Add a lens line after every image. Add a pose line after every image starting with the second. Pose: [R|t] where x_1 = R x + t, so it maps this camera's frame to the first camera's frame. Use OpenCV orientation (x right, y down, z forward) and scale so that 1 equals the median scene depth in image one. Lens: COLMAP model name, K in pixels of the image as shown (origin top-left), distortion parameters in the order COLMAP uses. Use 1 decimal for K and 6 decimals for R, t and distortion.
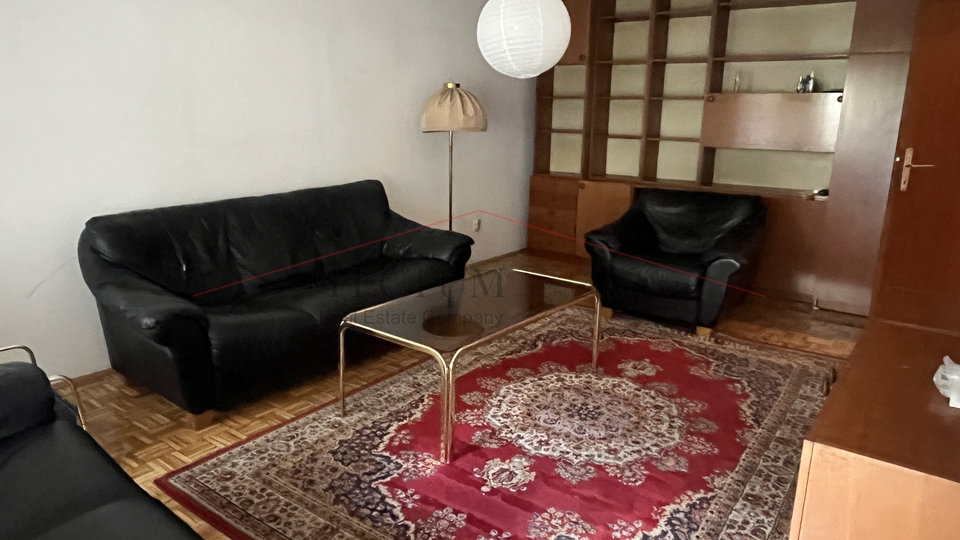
lens RADIAL K [[633.7, 0, 480.0], [0, 633.7, 270.0], [0, 0, 1]] dist [-0.001134, 0.000029]
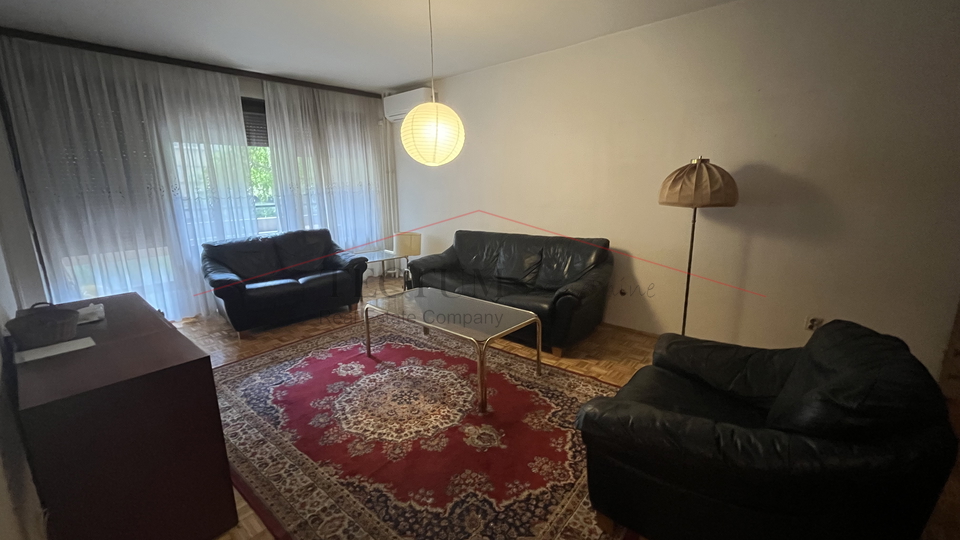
lens RADIAL K [[386.4, 0, 480.0], [0, 386.4, 270.0], [0, 0, 1]] dist [0.000169, 0.000002]
pose [[-0.057526, 0.199178, -0.978273, 0.986685], [-0.233806, 0.949957, 0.207162, -0.278775], [0.970580, 0.240644, -0.008079, 1.146127]]
